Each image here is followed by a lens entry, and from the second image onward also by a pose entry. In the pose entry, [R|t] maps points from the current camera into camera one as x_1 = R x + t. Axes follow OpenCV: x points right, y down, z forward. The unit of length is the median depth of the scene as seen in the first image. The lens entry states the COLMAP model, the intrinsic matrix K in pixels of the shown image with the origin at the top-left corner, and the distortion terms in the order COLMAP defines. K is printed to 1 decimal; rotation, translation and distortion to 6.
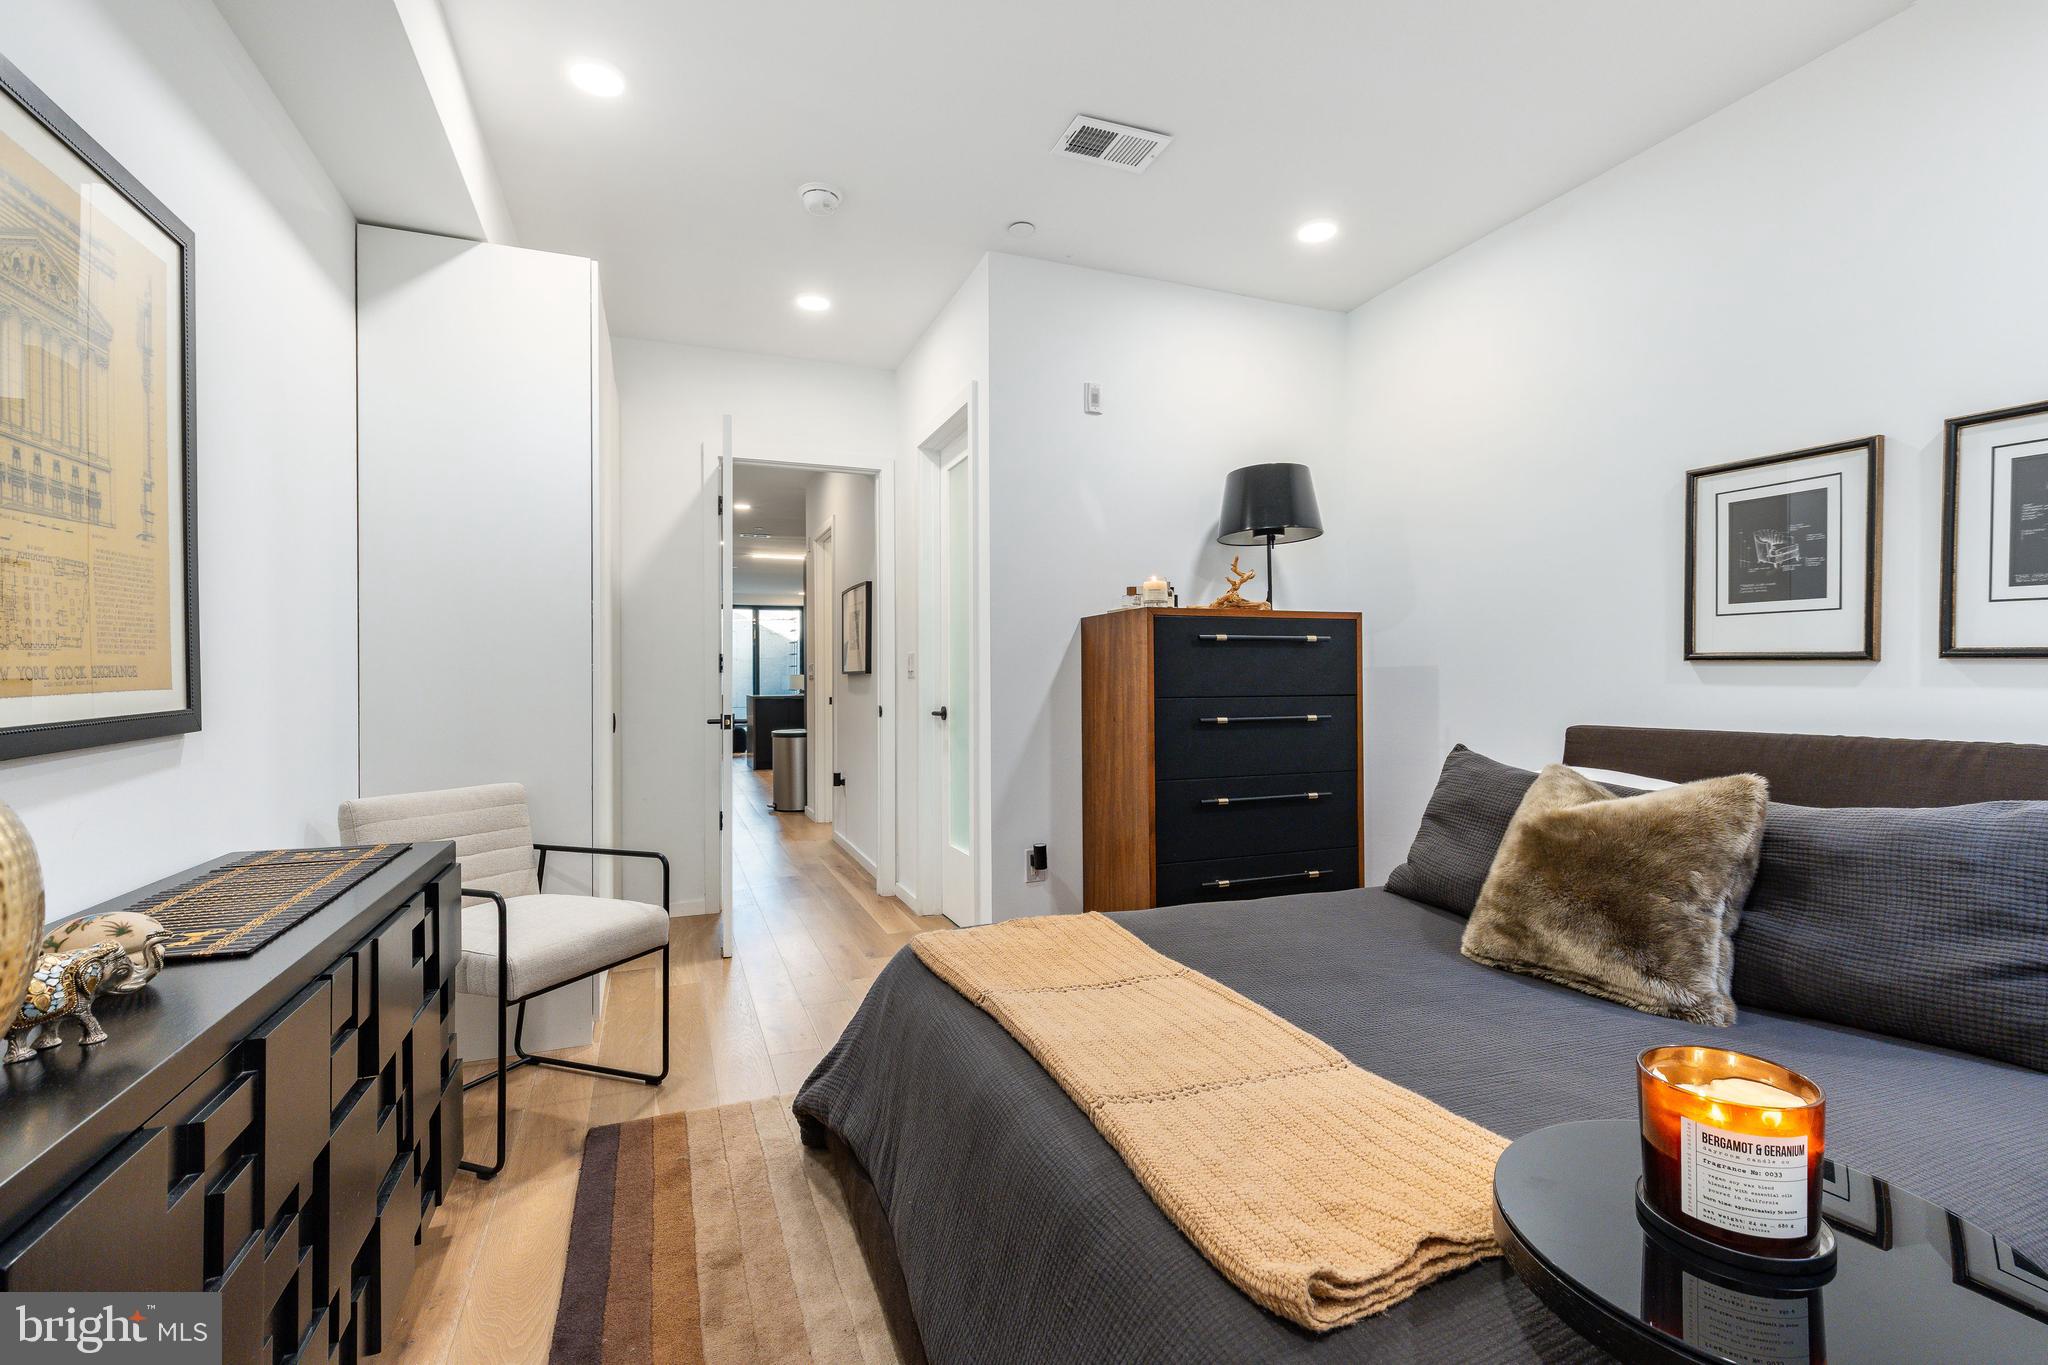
lens RADIAL K [[923.5, 0, 1043.0], [0, 923.5, 665.0], [0, 0, 1]] dist [0.003357, -0.000711]
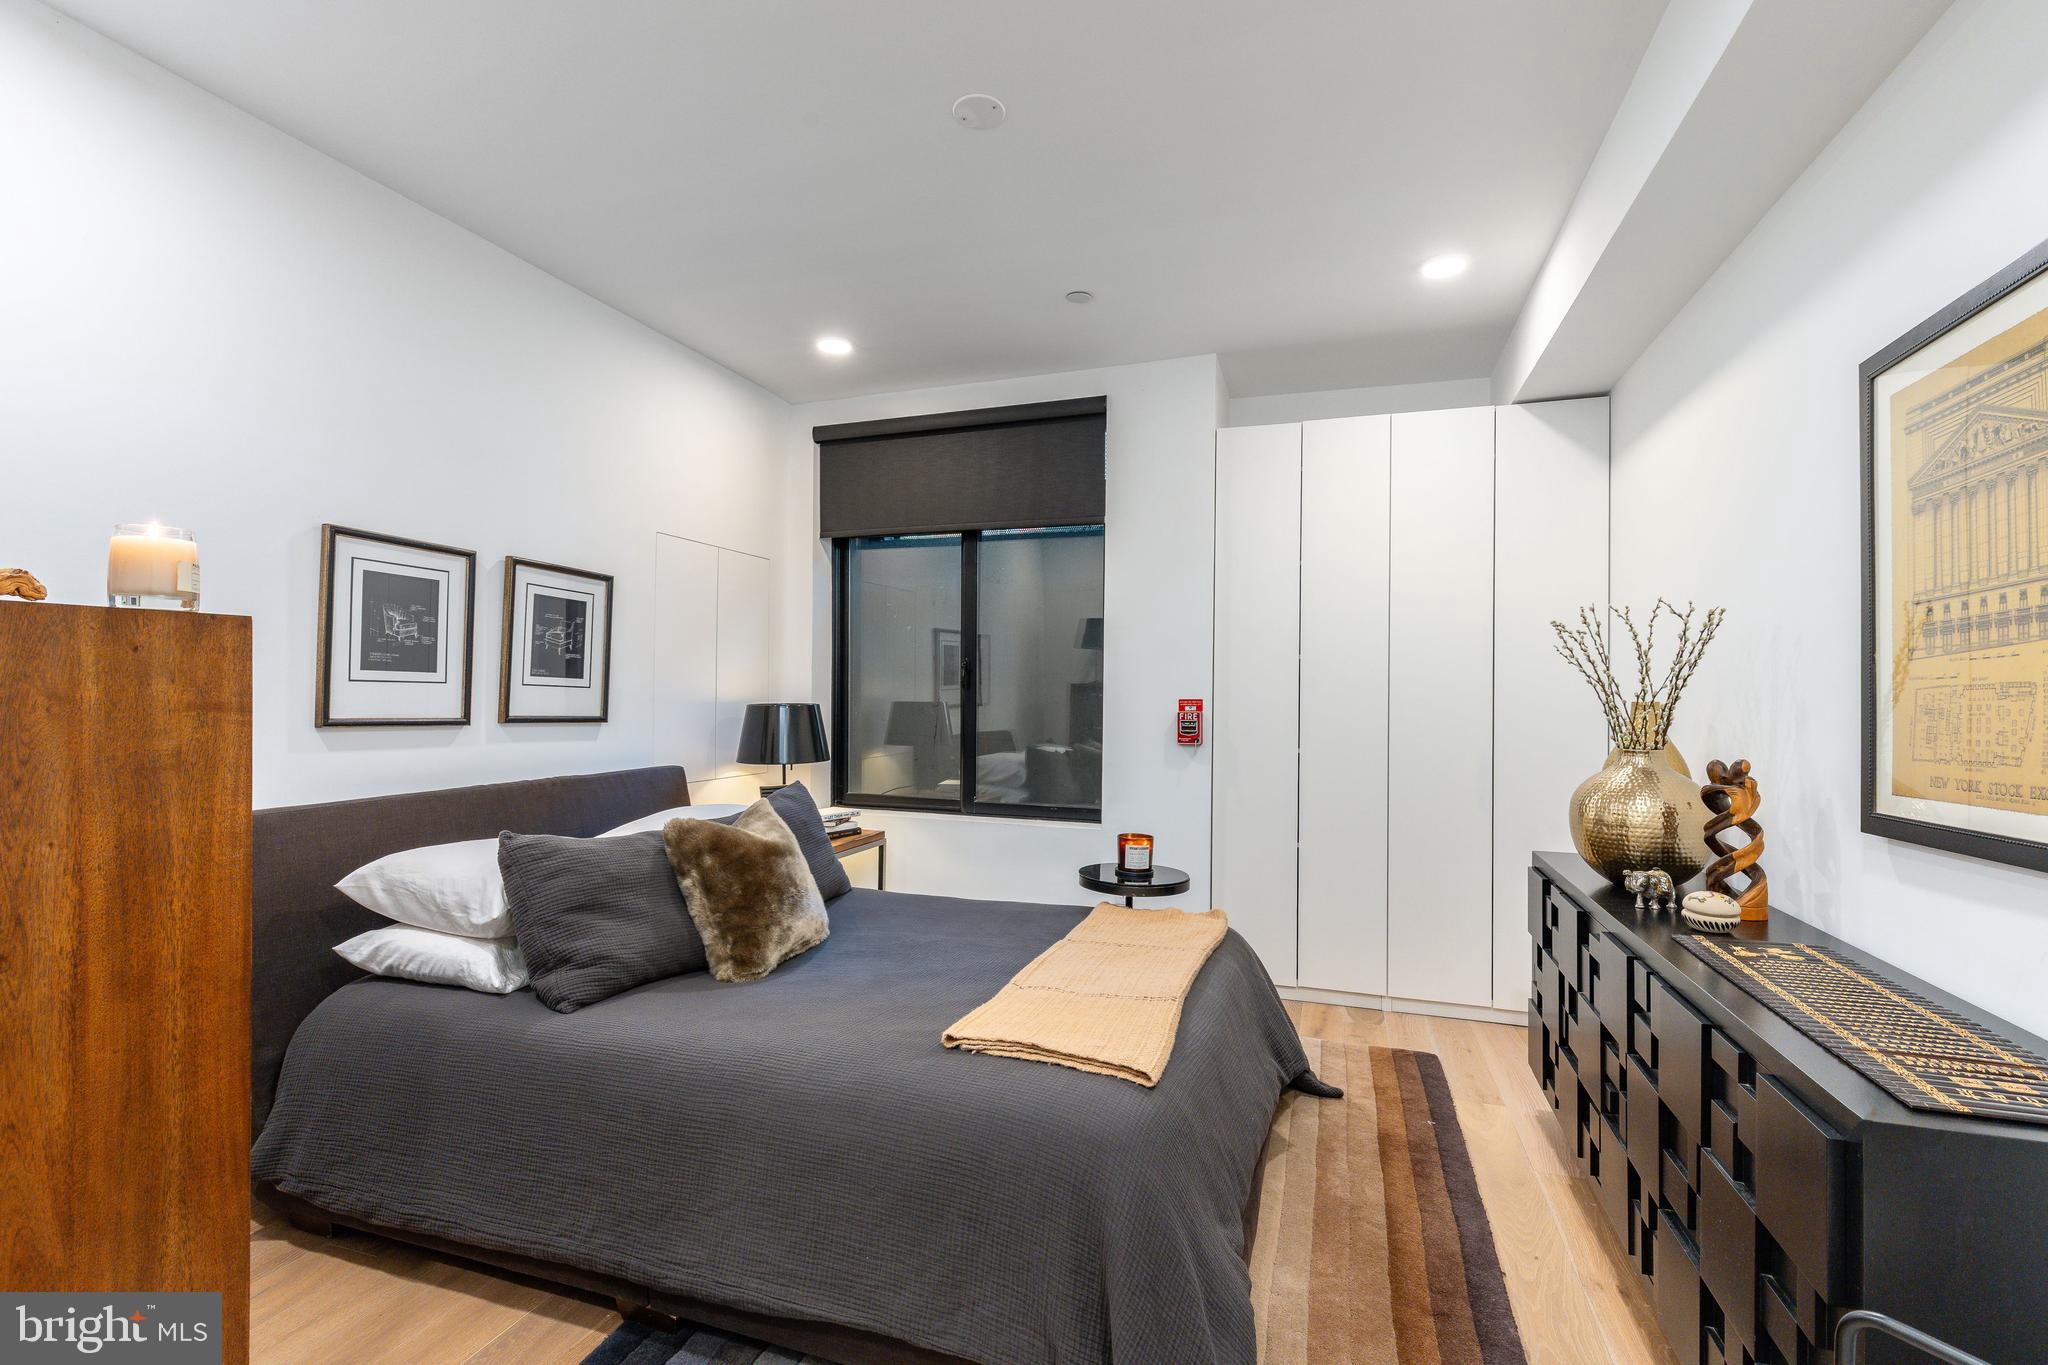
lens RADIAL K [[923.5, 0, 1010.3], [0, 923.5, 687.9], [0, 0, 1]] dist [0.003357, -0.000711]
pose [[-0.748131, 0.002367, 0.663547, -0.496772], [-0.012932, 0.999752, -0.018147, -0.040701], [-0.663425, -0.022158, -0.747914, 1.396840]]
